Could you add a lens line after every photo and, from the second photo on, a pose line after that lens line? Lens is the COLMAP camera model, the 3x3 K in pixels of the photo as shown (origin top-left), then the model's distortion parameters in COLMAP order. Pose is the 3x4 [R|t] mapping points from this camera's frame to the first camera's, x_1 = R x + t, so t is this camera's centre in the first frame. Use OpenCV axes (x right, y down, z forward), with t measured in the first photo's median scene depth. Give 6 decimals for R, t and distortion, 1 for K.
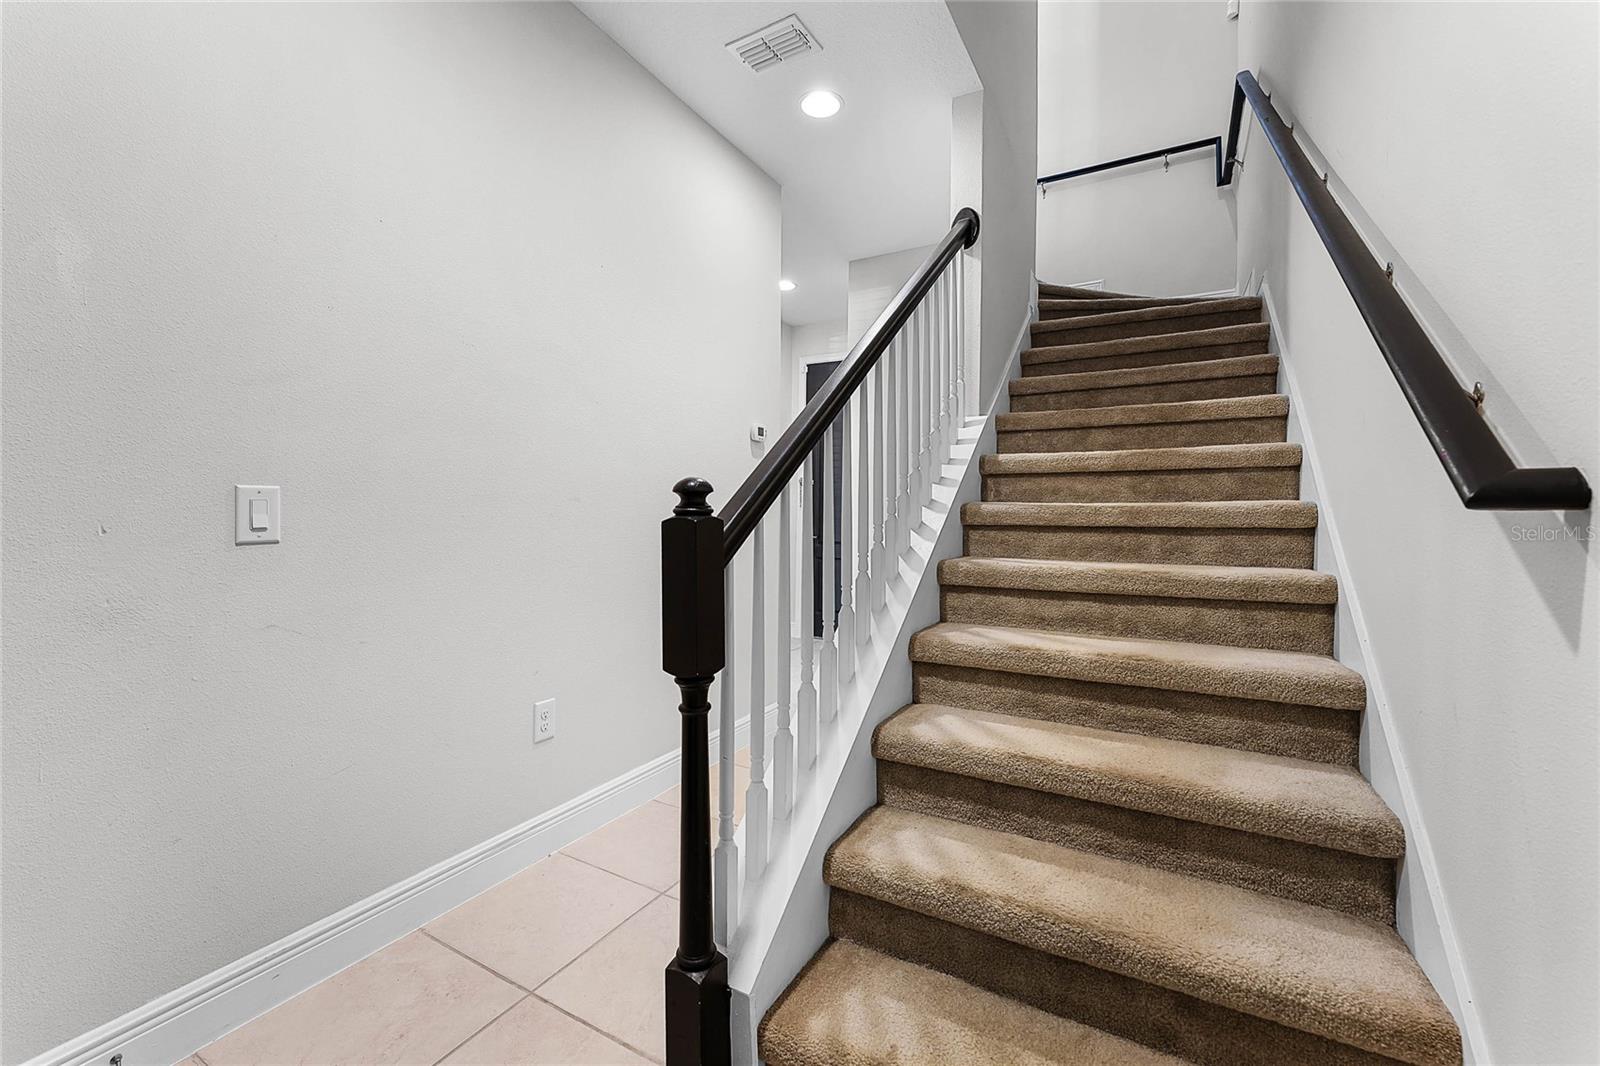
lens RADIAL K [[651.2, 0, 800.1], [0, 651.2, 515.8], [0, 0, 1]] dist [-0.004330, -0.000432]
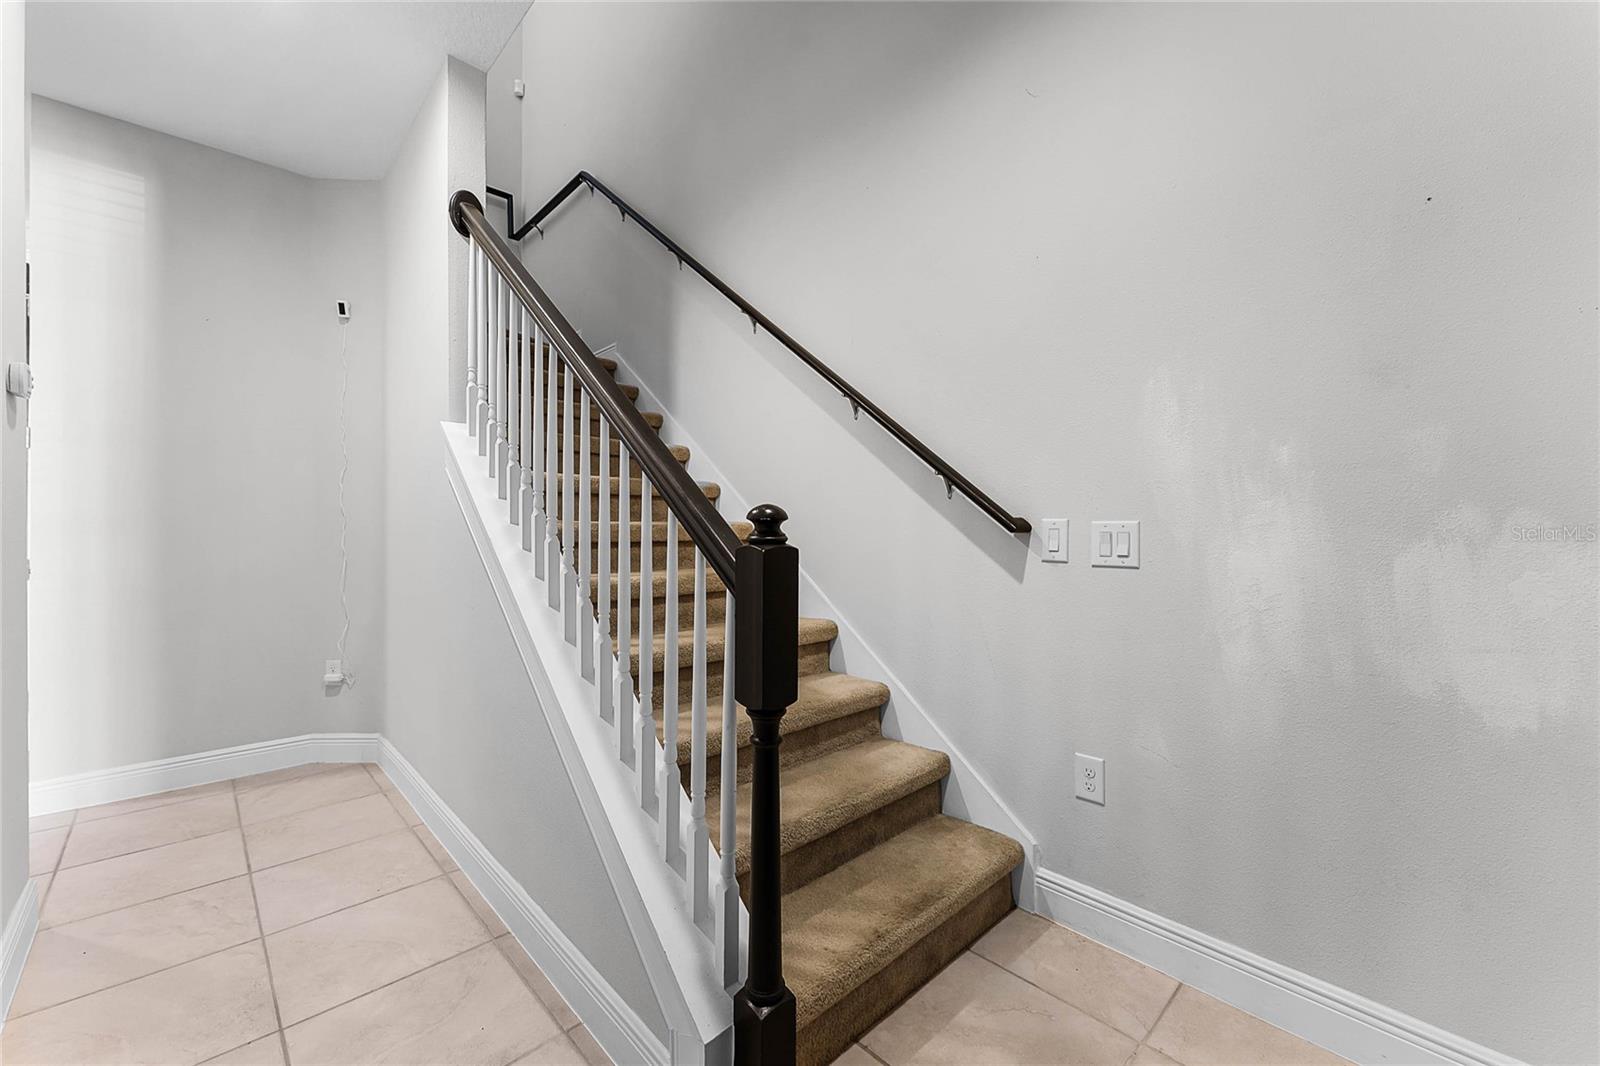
lens RADIAL K [[651.2, 0, 800.2], [0, 651.2, 533.5], [0, 0, 1]] dist [-0.004330, -0.000432]
pose [[0.281339, -0.014740, 0.959495, -1.074013], [0.000898, 0.999886, 0.015097, -0.029705], [-0.959608, -0.003386, 0.281320, 0.666467]]
